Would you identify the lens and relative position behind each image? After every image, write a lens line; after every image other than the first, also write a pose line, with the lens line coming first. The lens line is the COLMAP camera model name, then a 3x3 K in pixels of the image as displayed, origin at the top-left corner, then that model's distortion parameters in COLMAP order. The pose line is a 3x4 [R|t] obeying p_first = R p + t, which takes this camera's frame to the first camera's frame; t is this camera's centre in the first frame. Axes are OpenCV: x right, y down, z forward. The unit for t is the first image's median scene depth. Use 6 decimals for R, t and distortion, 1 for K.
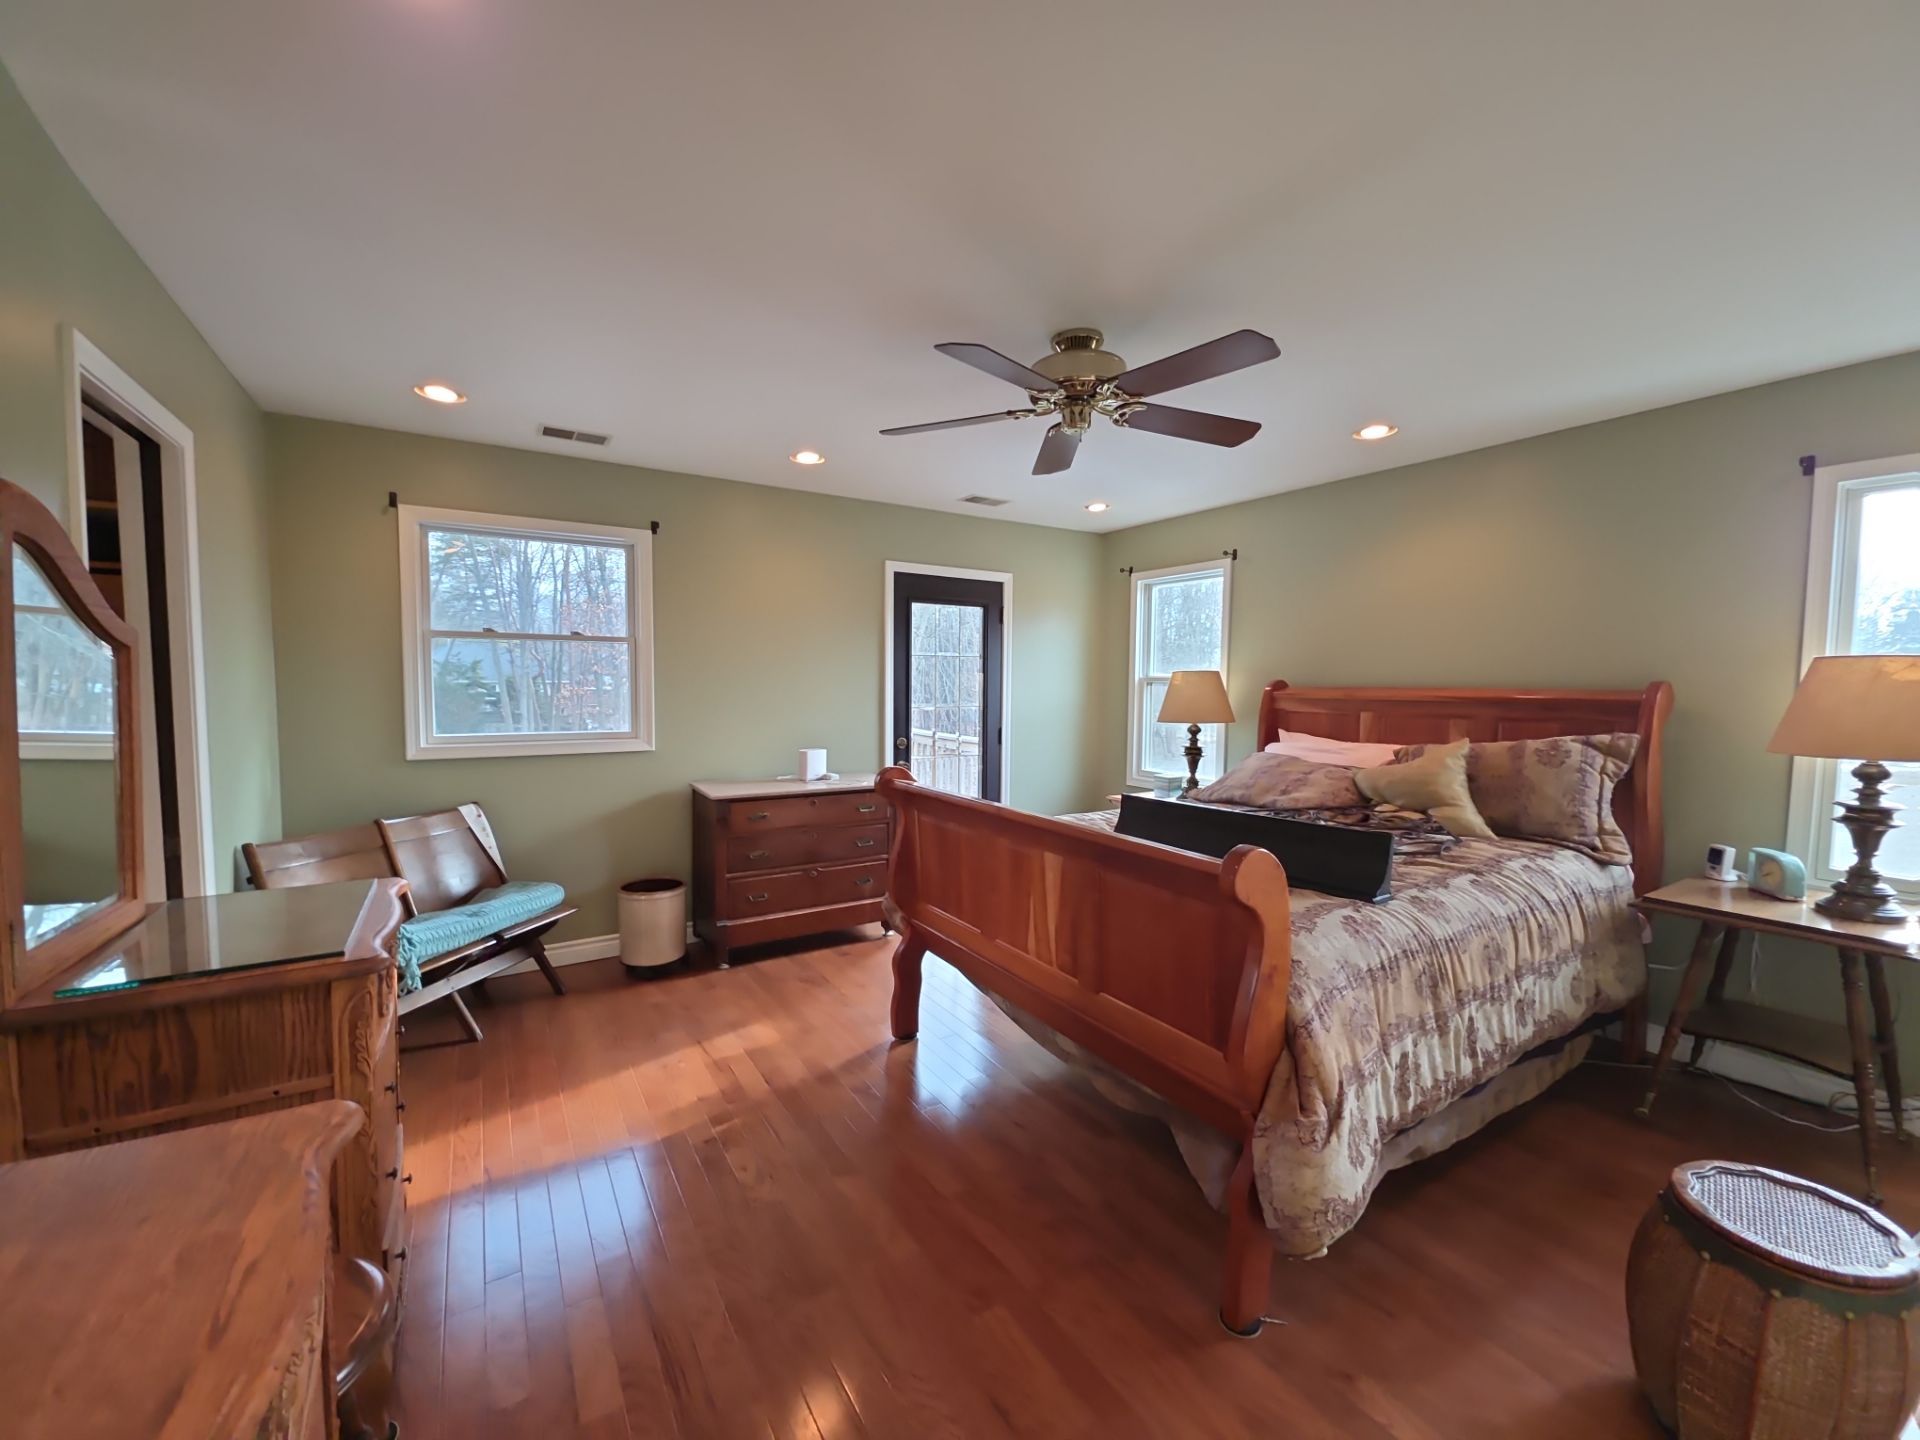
lens RADIAL K [[761.2, 0, 957.0], [0, 761.2, 727.6], [0, 0, 1]] dist [0.009412, -0.006109]
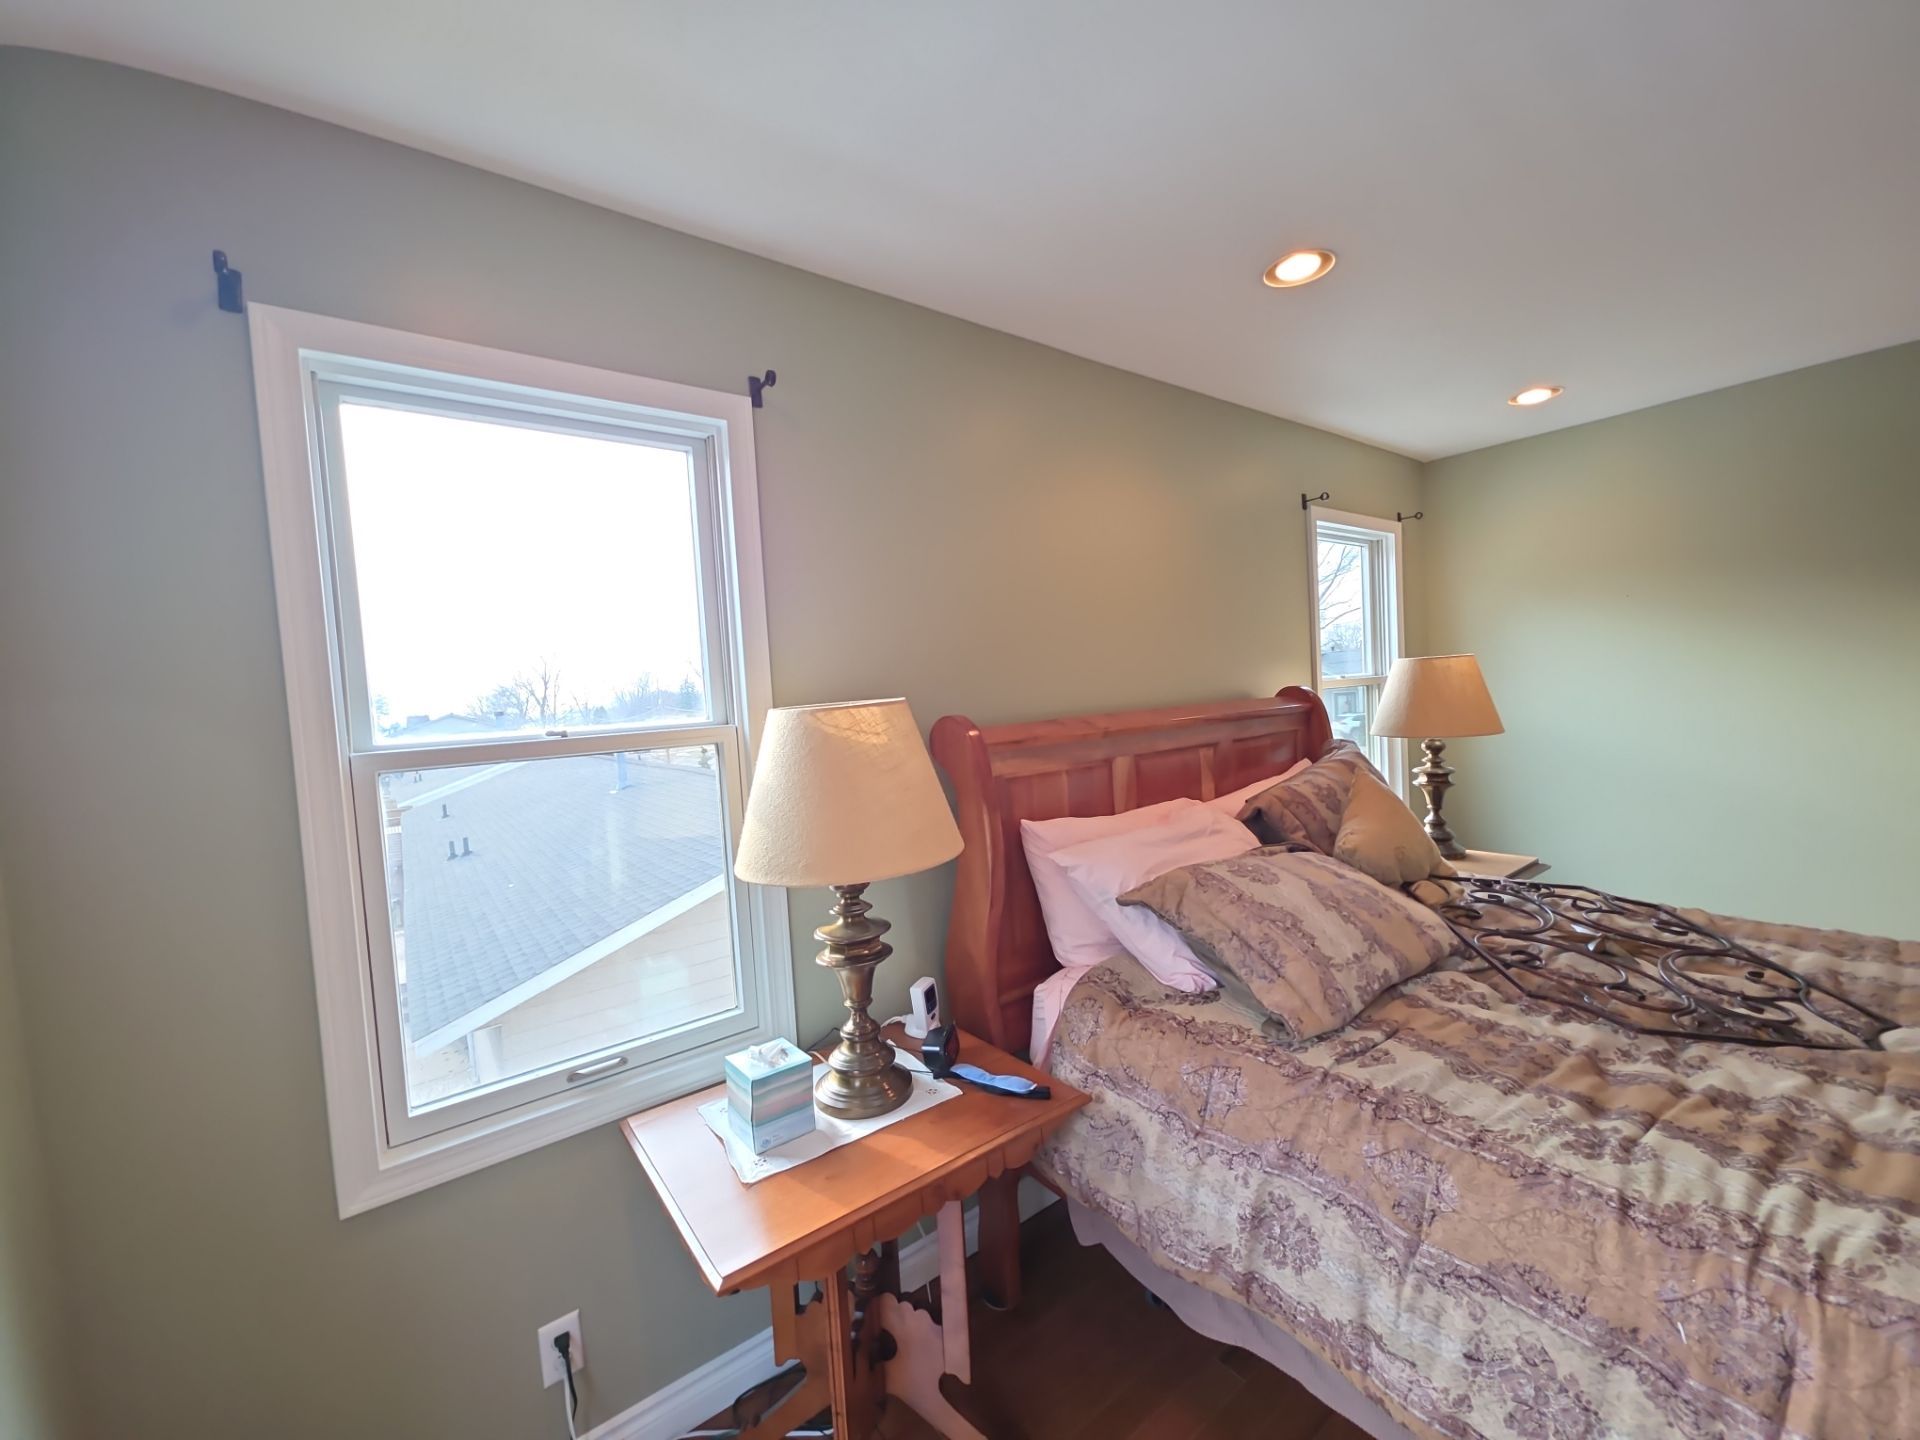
lens RADIAL K [[761.2, 0, 956.7], [0, 761.2, 725.9], [0, 0, 1]] dist [0.009412, -0.006109]
pose [[-0.072180, -0.045130, 0.996370, -0.028460], [0.124115, 0.990805, 0.053869, -0.111566], [-0.989639, 0.127553, -0.065915, 1.427597]]
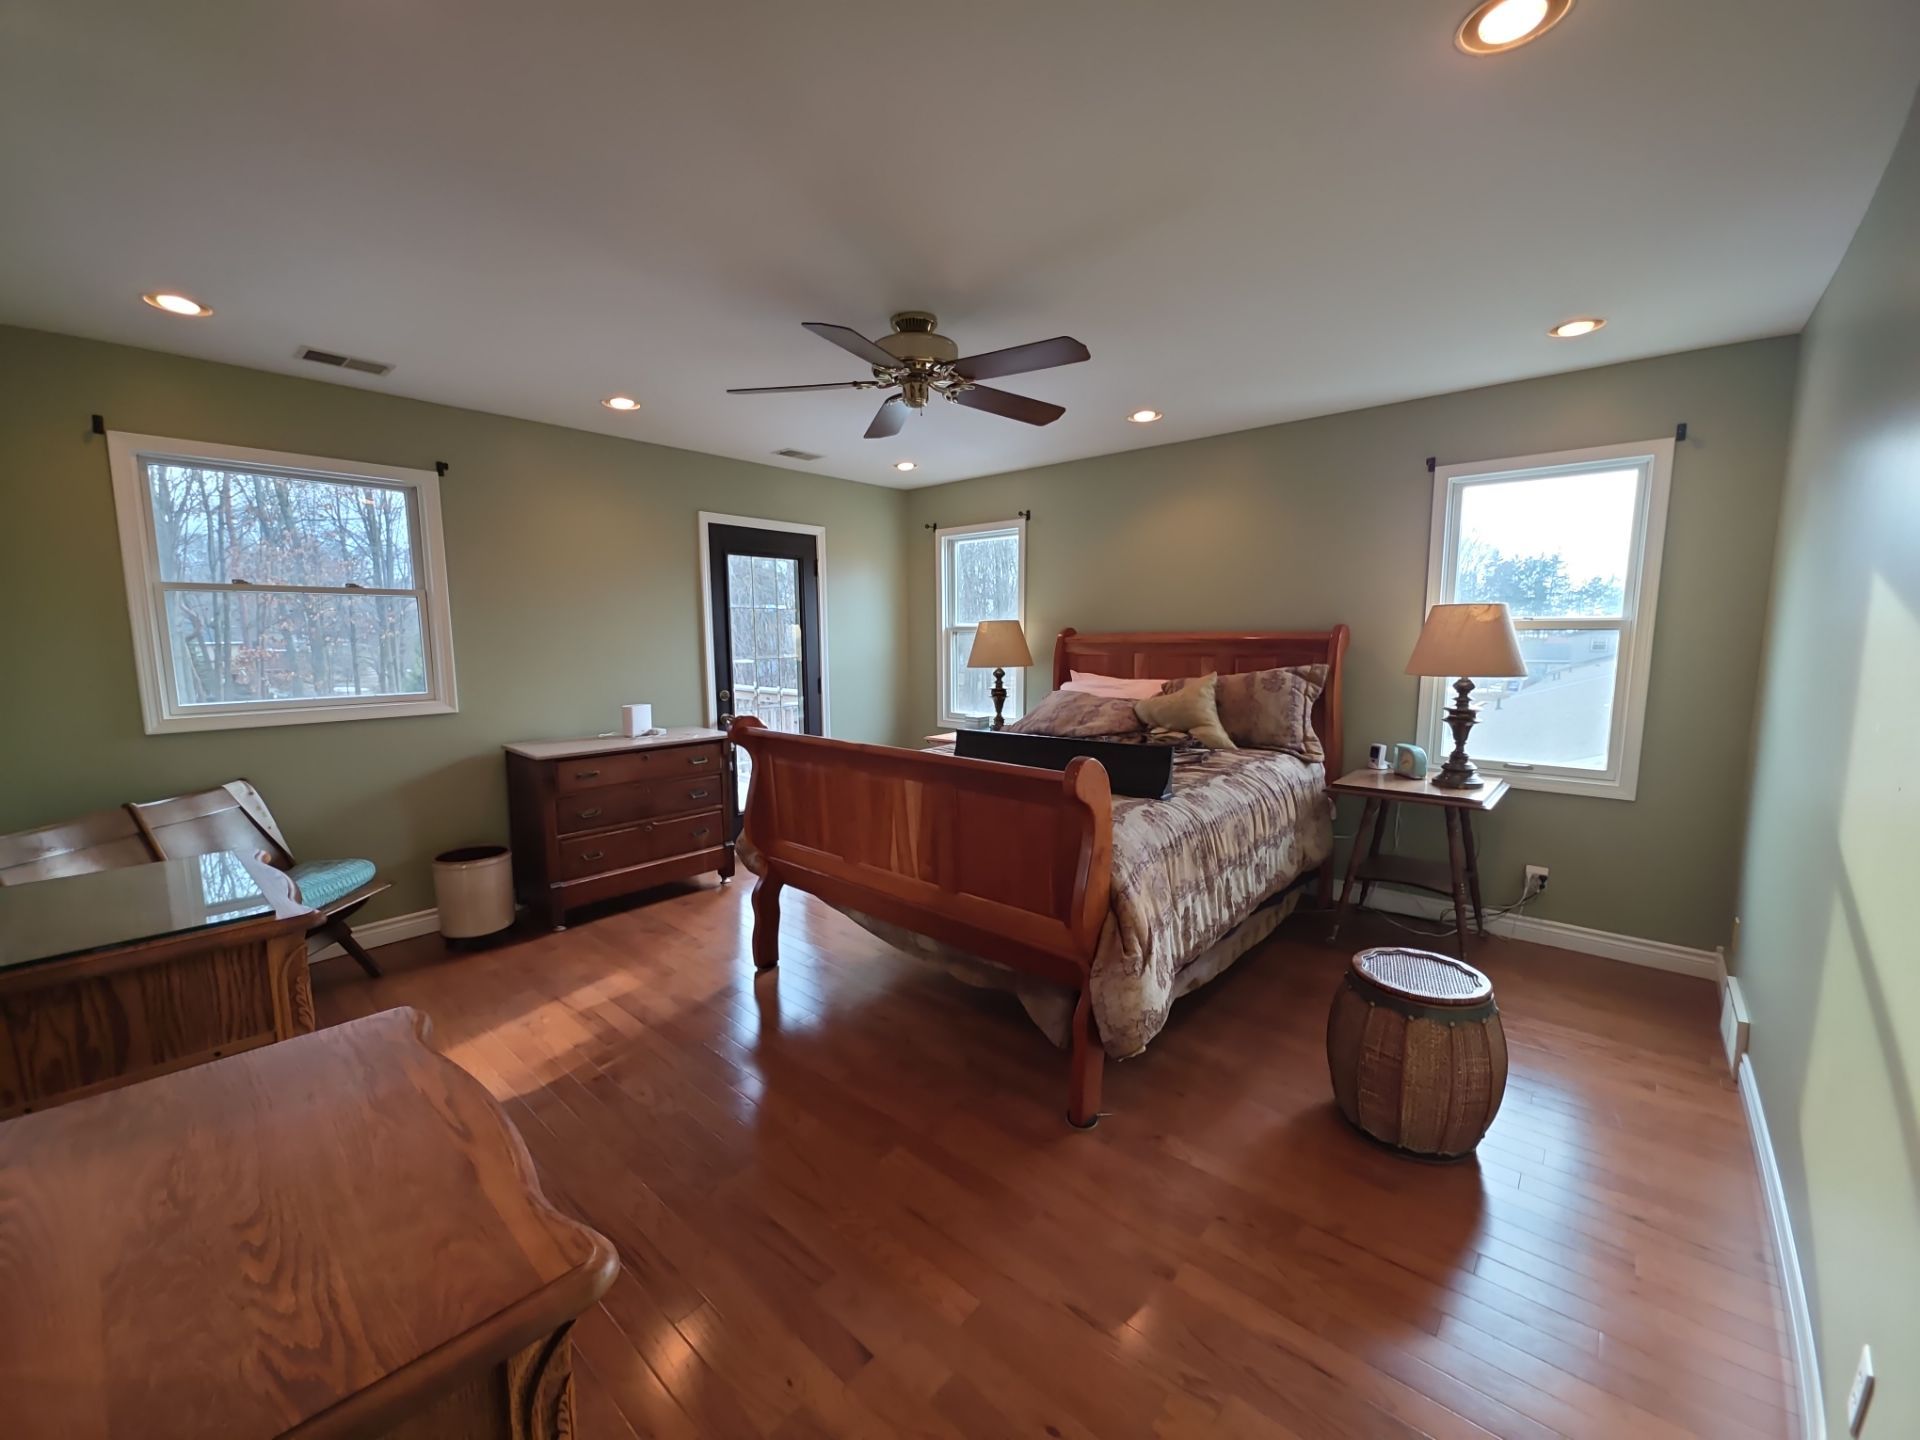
lens RADIAL K [[761.2, 0, 957.6], [0, 761.2, 726.0], [0, 0, 1]] dist [0.009412, -0.006109]
pose [[0.959029, -0.049582, 0.278935, -0.093519], [0.032462, 0.997313, 0.065669, 0.006679], [-0.281441, -0.053923, 0.958062, -0.088050]]
